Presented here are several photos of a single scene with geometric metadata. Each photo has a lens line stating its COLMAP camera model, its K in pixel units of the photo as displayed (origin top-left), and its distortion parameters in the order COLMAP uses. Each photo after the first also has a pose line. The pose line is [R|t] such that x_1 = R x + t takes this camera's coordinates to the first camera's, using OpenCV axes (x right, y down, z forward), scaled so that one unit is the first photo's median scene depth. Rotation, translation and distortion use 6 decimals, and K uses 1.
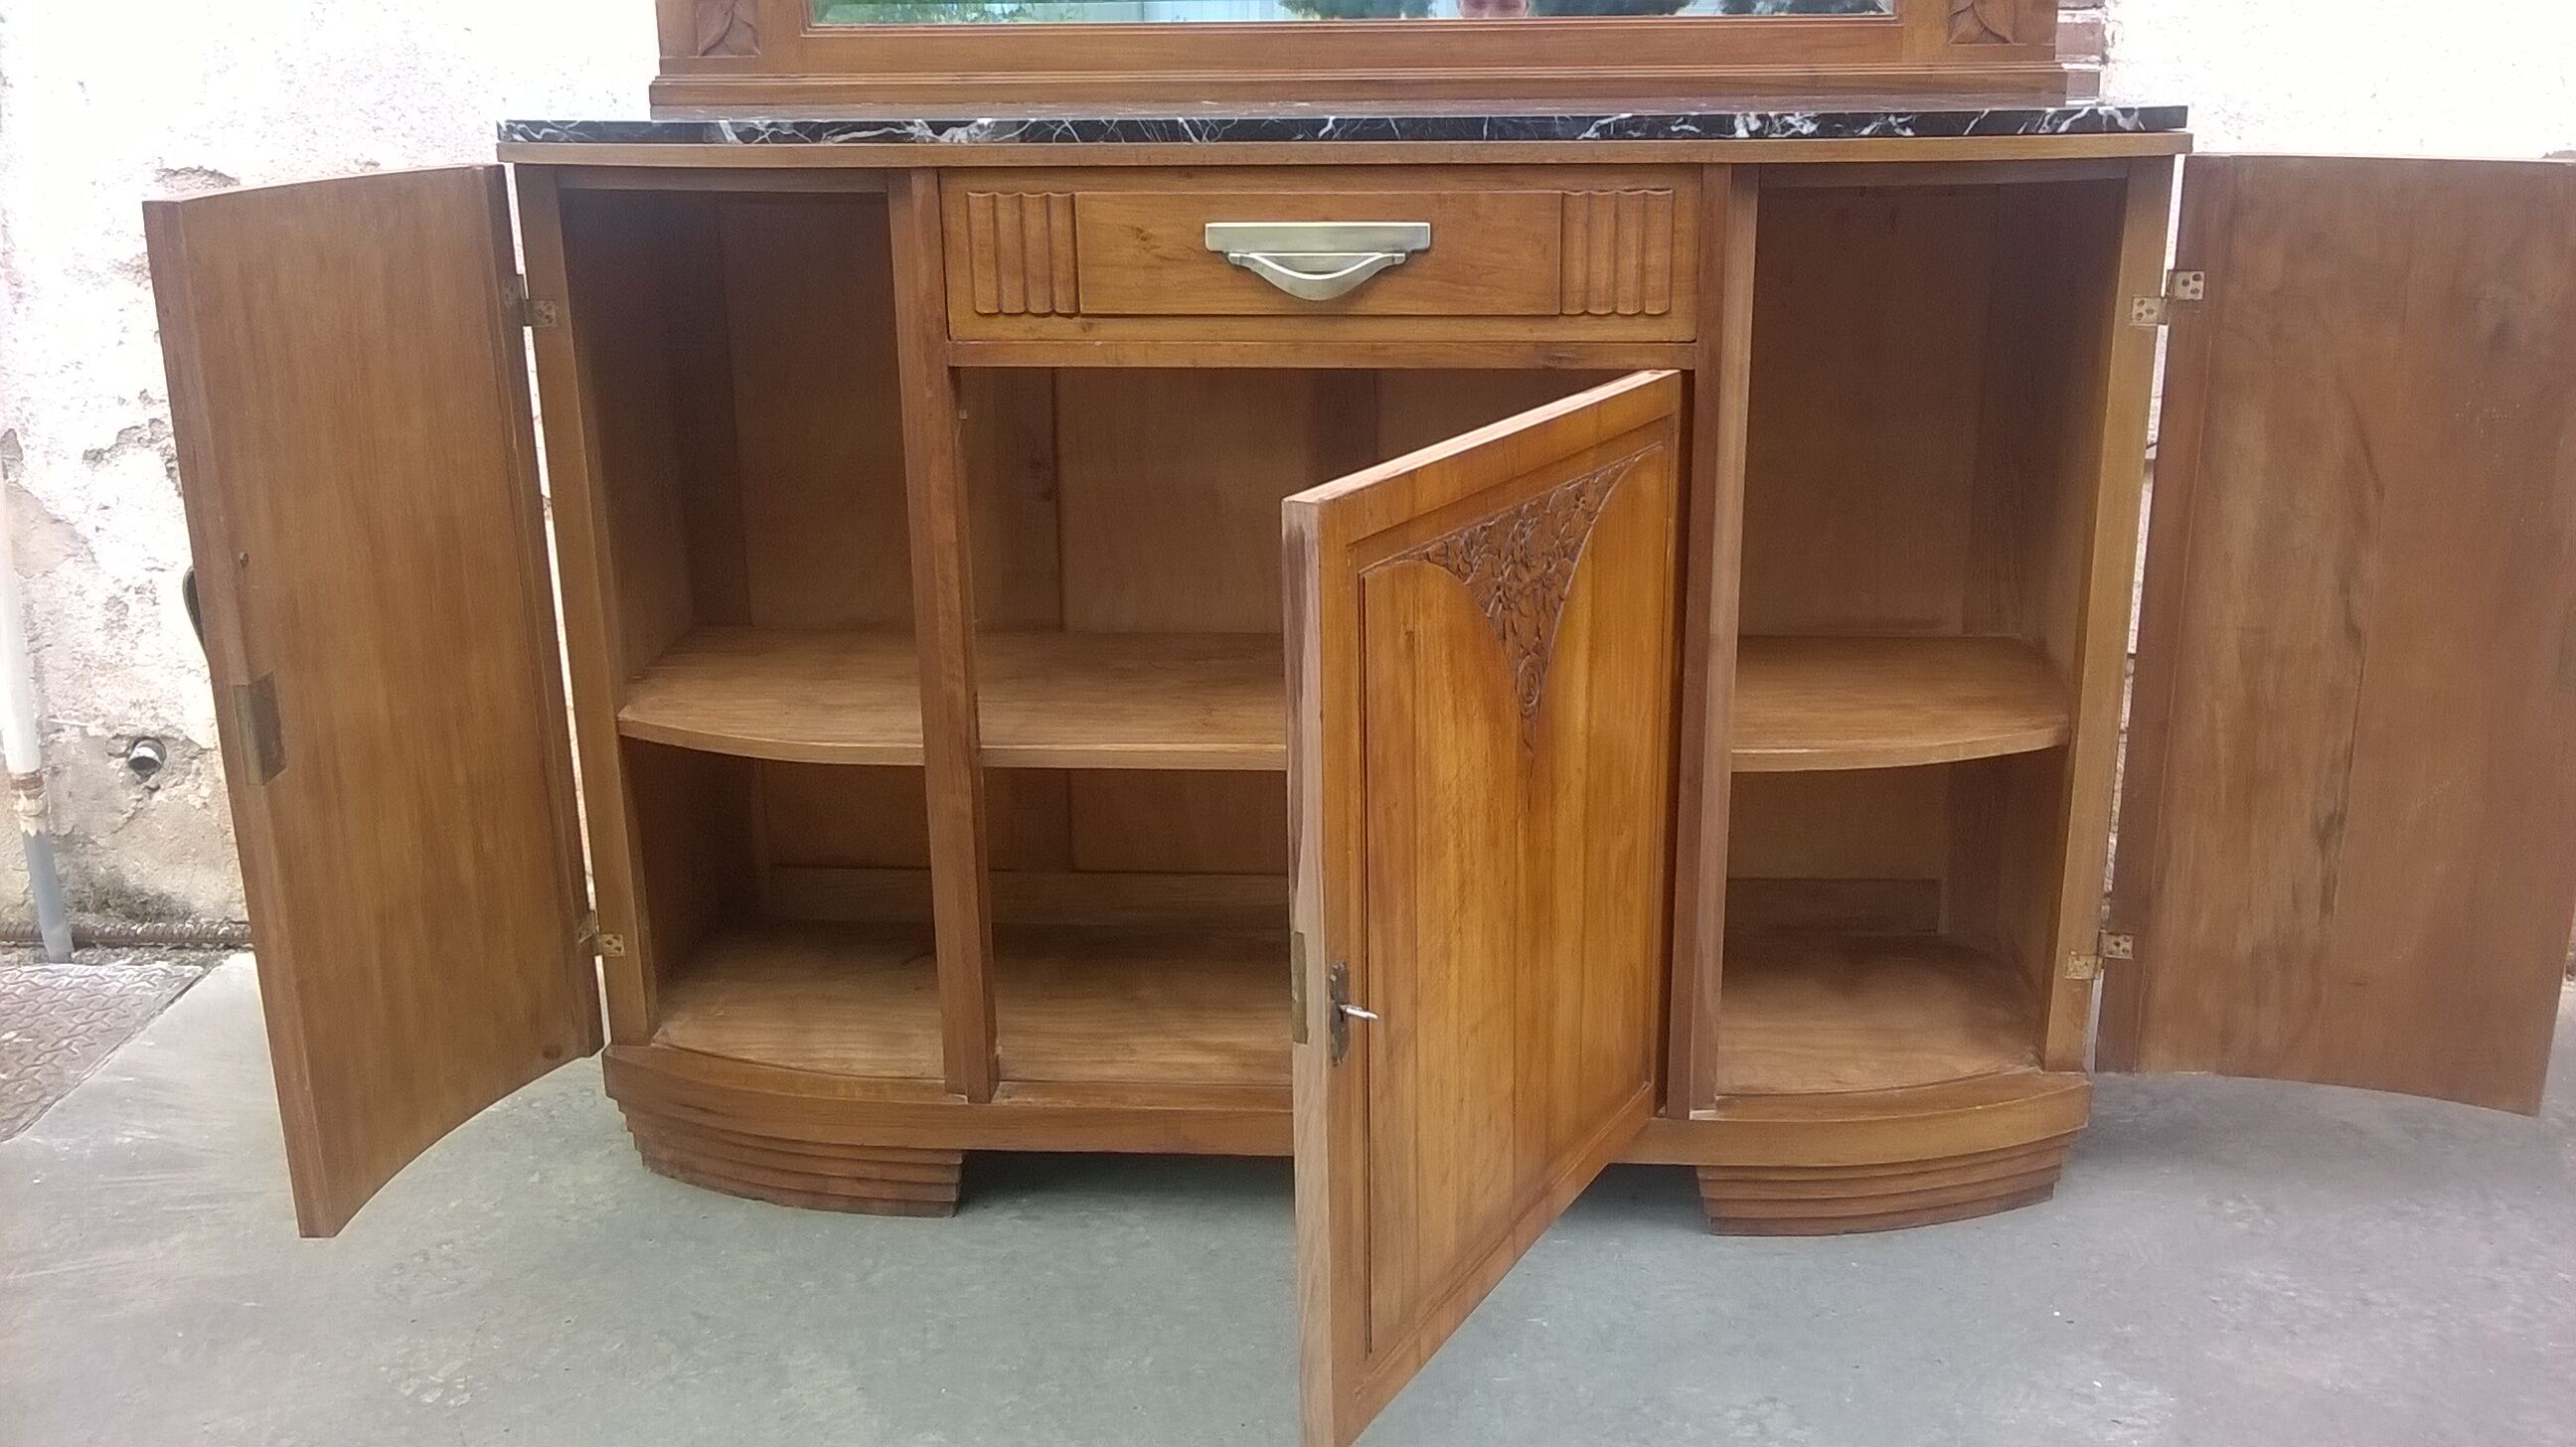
lens RADIAL K [[2343.5, 0, 1302.2], [0, 2343.5, 719.8], [0, 0, 1]] dist [0.129718, -0.405216]
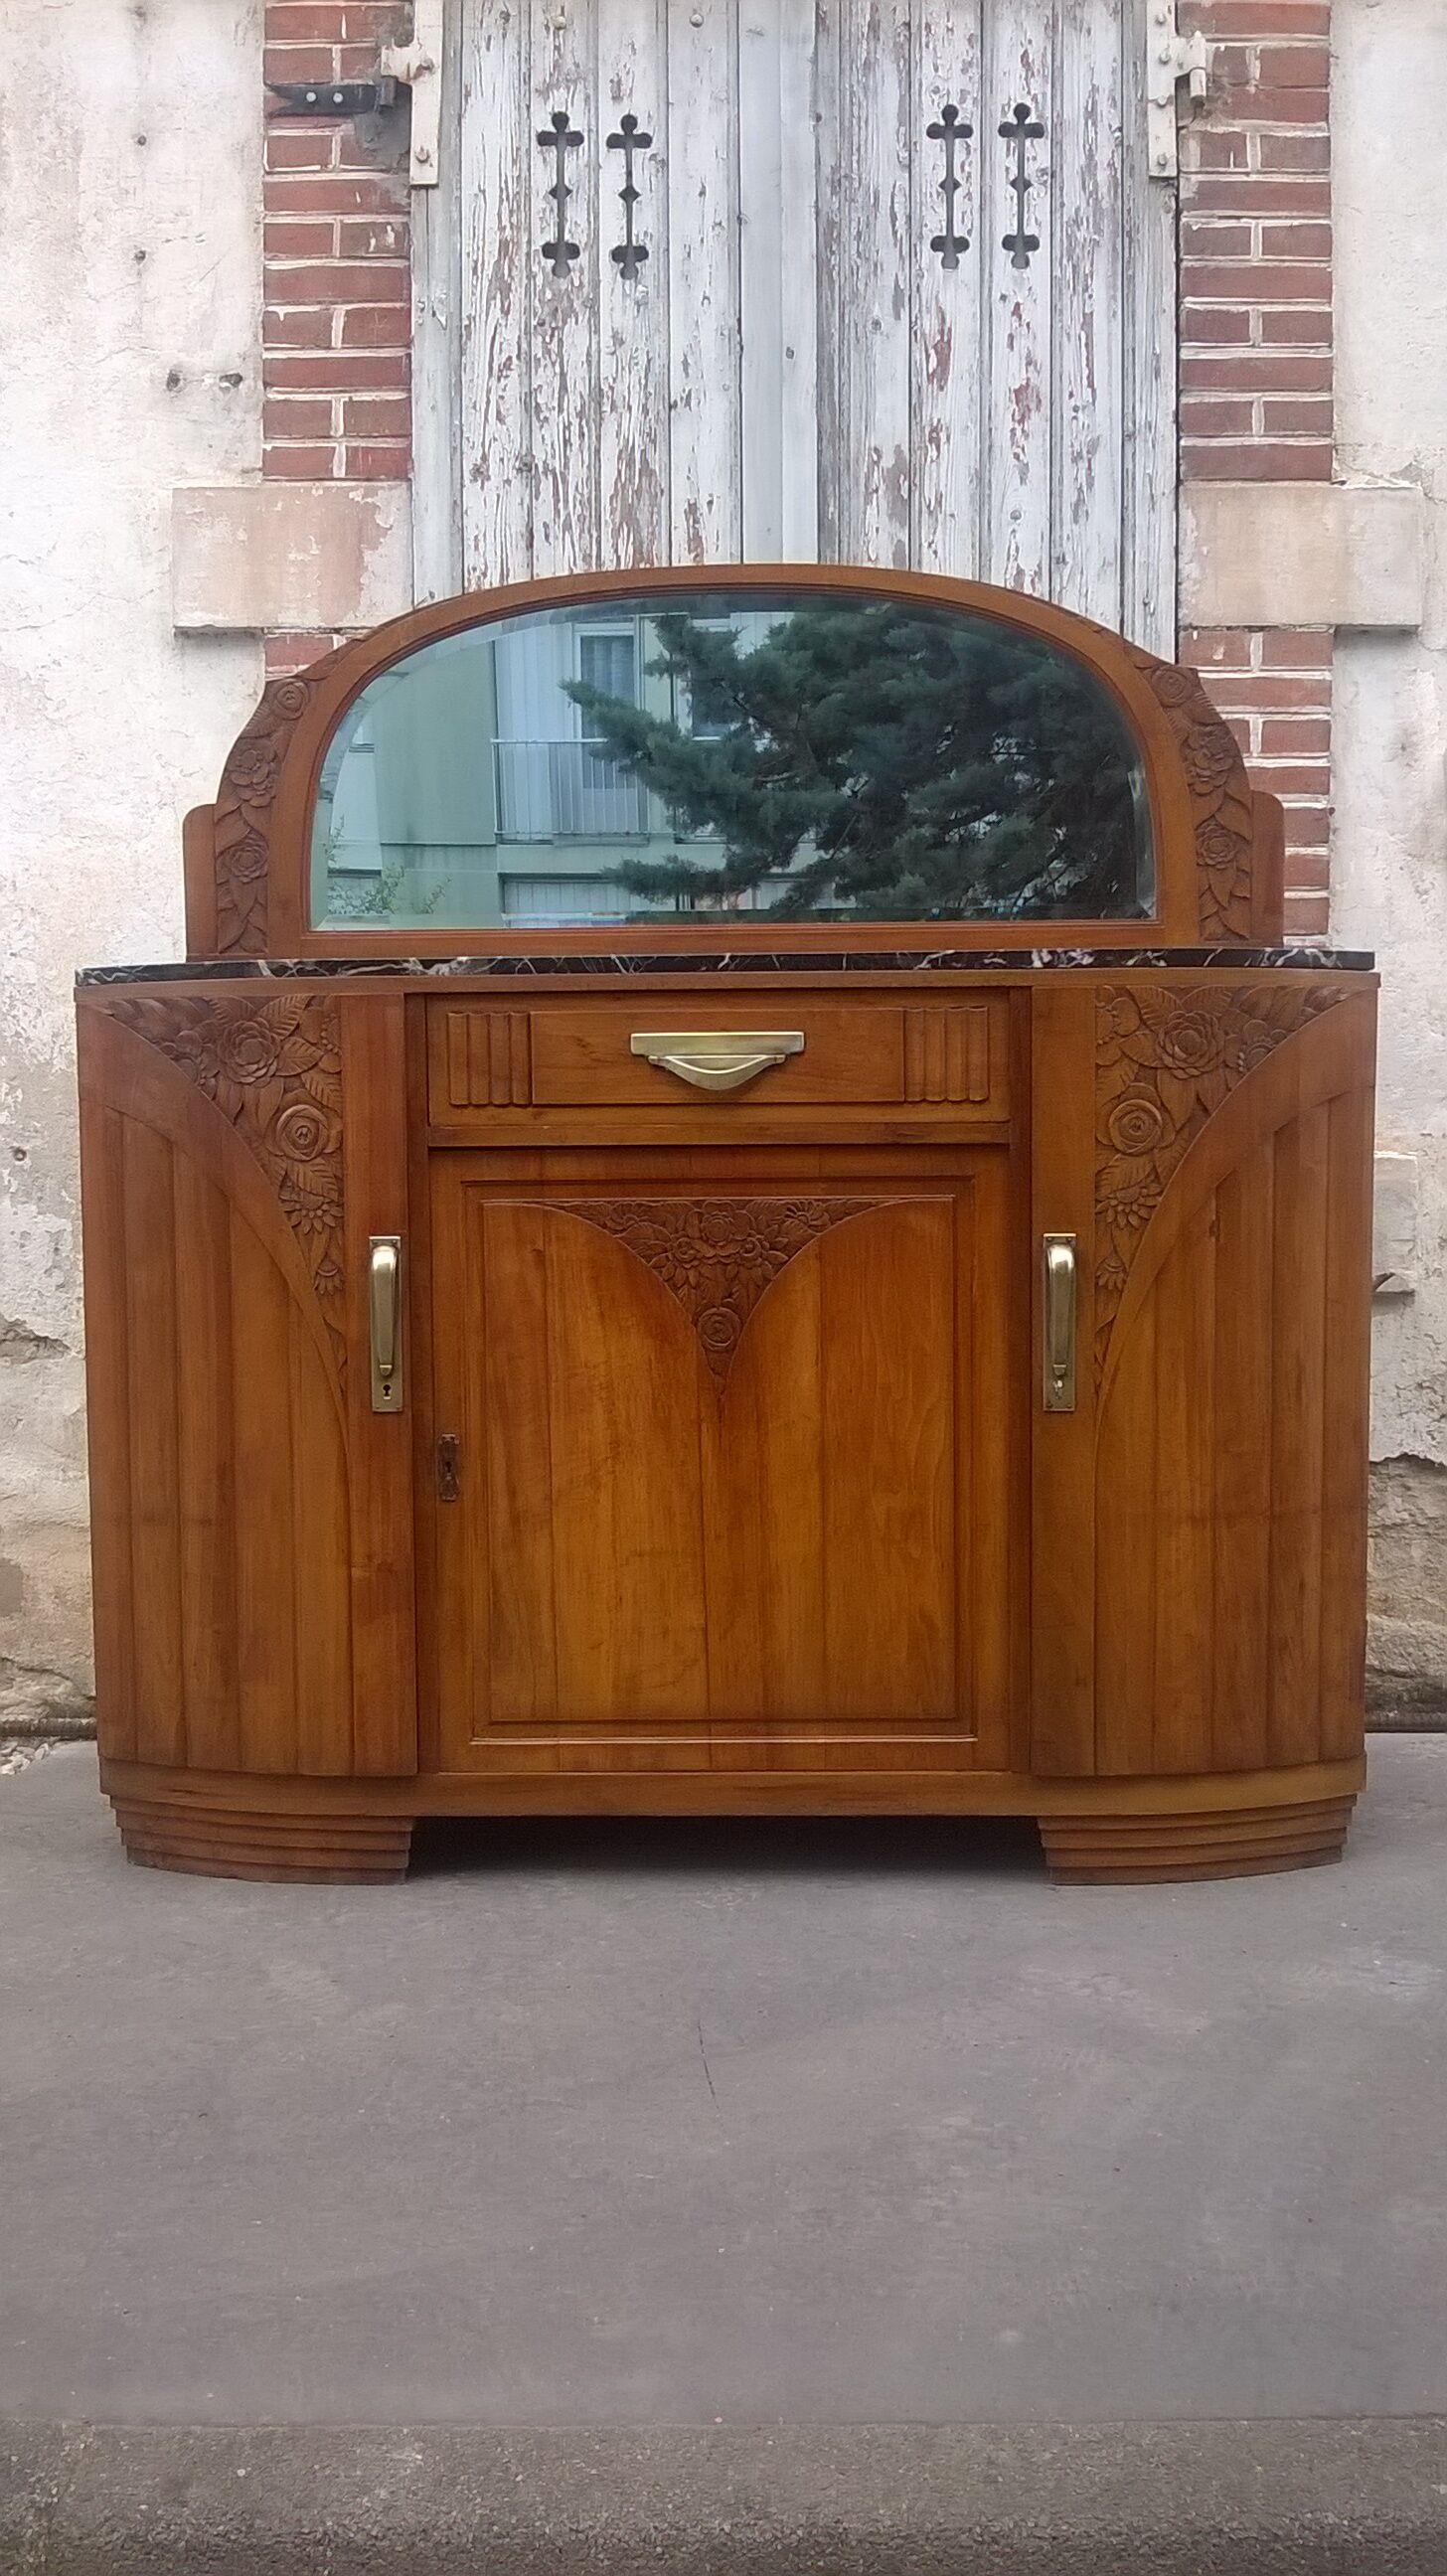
lens RADIAL K [[2343.5, 0, 723.5], [0, 2343.5, 1288.0], [0, 0, 1]] dist [0.129718, -0.405216]
pose [[0.999557, -0.000245, 0.029745, -0.028528], [0.007093, 0.973078, -0.230365, 0.224312], [-0.028888, 0.230474, 0.972650, -0.230115]]
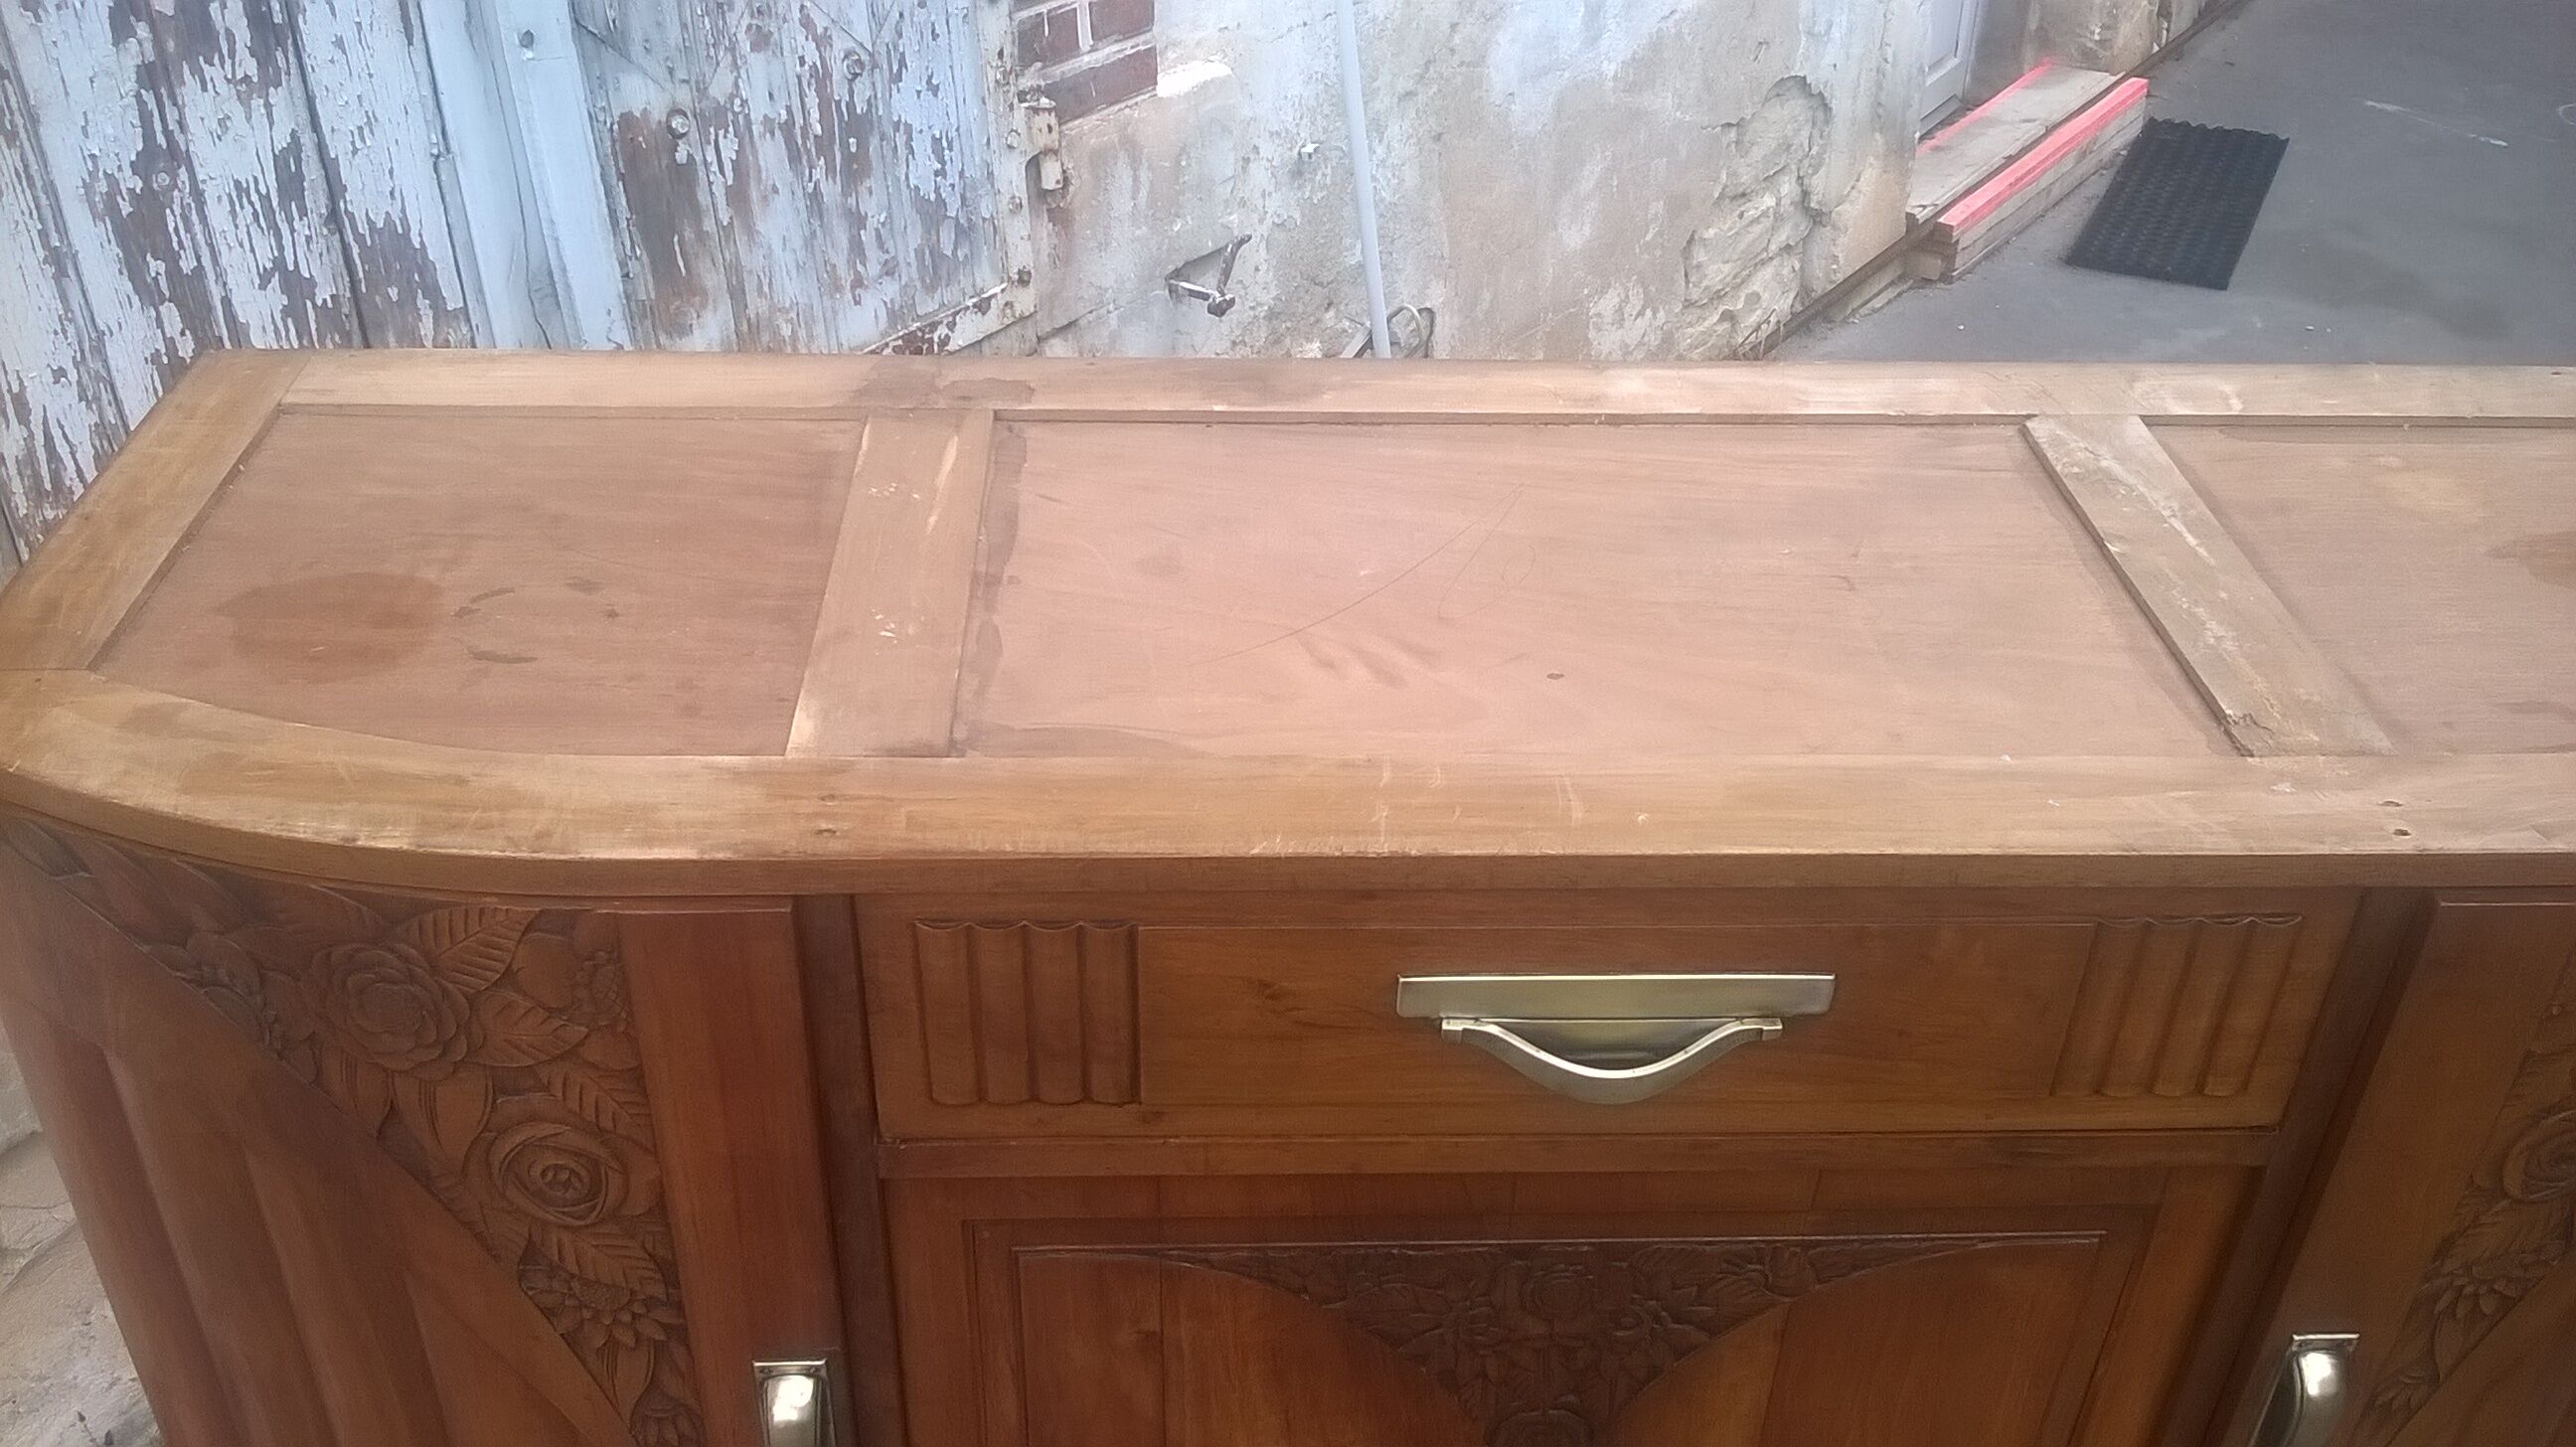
lens RADIAL K [[2266.3, 0, 1337.1], [0, 2266.3, 722.7], [0, 0, 1]] dist [0.125052, -0.352709]
pose [[0.992297, -0.024271, 0.121480, -0.111516], [-0.011272, 0.958861, 0.283651, -0.400010], [-0.123367, -0.282835, 0.951202, 0.550019]]
